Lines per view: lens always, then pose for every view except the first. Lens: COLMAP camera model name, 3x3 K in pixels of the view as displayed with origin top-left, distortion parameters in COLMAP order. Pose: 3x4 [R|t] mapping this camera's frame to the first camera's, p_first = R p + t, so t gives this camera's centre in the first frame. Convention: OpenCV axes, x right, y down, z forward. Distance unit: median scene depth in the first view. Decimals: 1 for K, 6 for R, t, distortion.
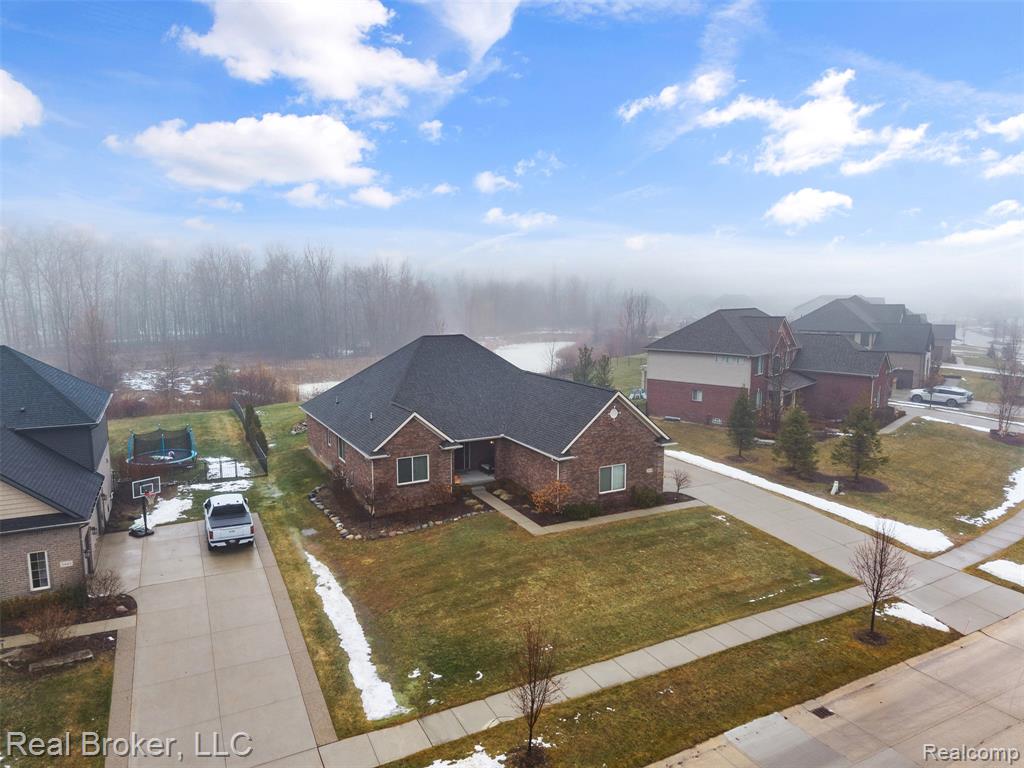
lens RADIAL K [[671.6, 0, 512.0], [0, 671.6, 384.0], [0, 0, 1]] dist [0.008679, -0.001396]
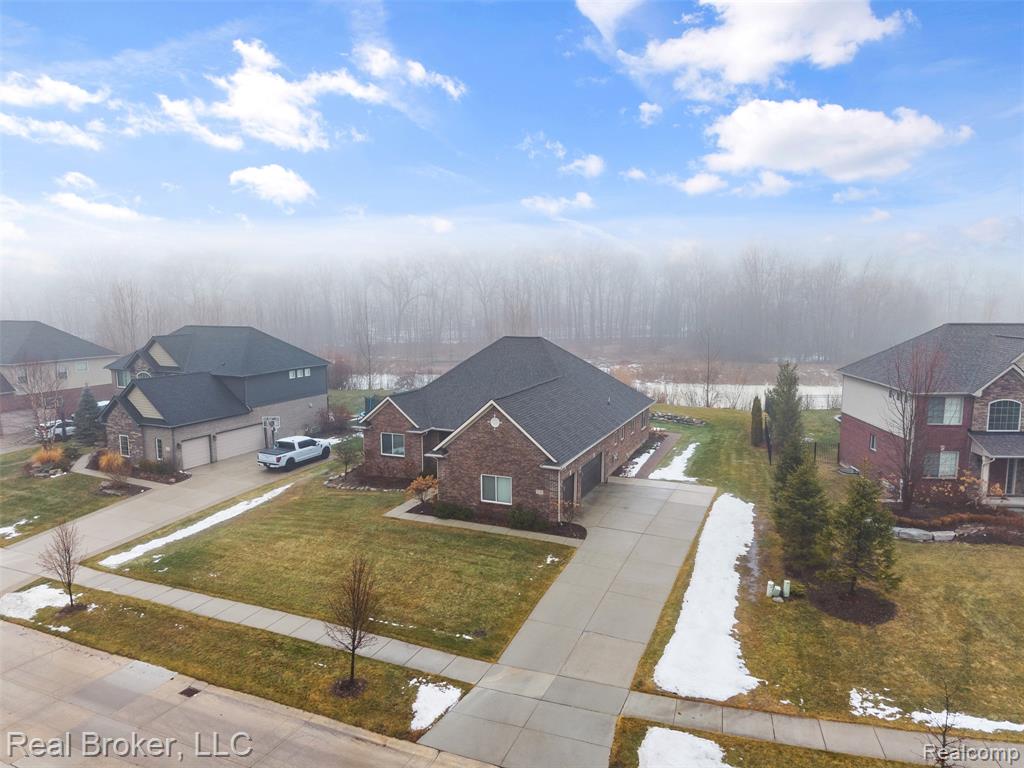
lens RADIAL K [[671.6, 0, 512.0], [0, 671.6, 384.0], [0, 0, 1]] dist [0.008679, -0.001396]
pose [[0.632071, 0.103062, -0.768027, 0.945332], [-0.104843, 0.993377, 0.047018, -0.061251], [0.767786, 0.050804, 0.638690, 0.417795]]
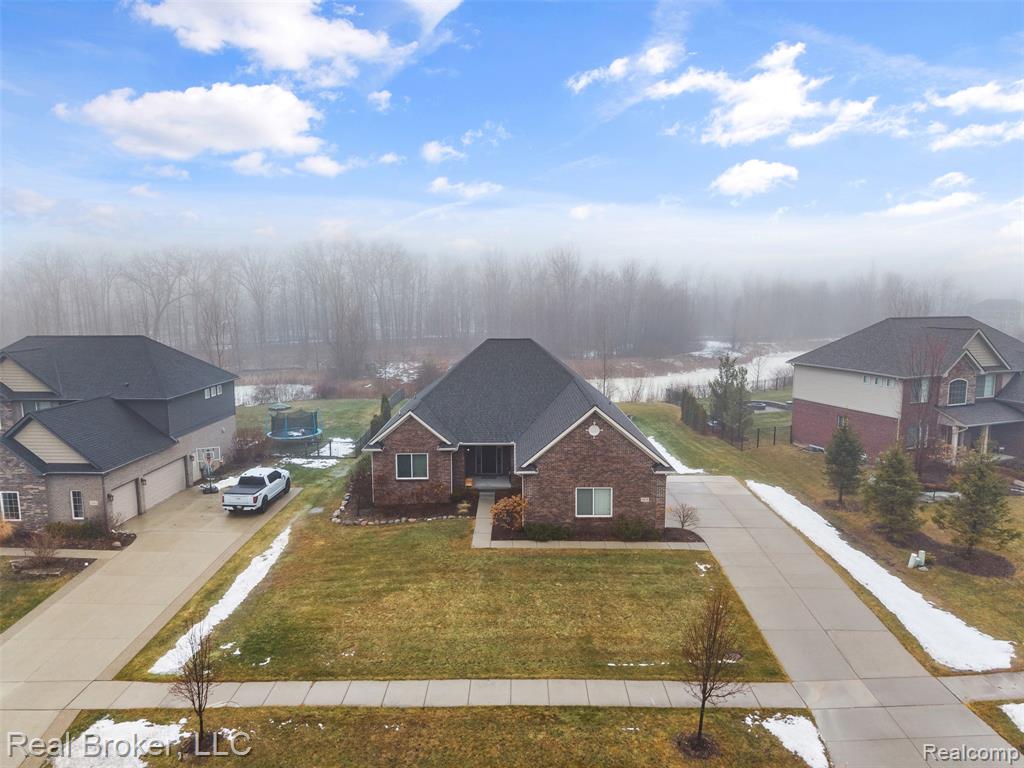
lens RADIAL K [[672.3, 0, 513.4], [0, 672.3, 397.2], [0, 0, 1]] dist [0.004378, 0.001310]
pose [[0.885449, 0.069564, -0.459501, 0.486662], [-0.062342, 0.997577, 0.030893, -0.021945], [0.460536, 0.001292, 0.887640, 0.160885]]
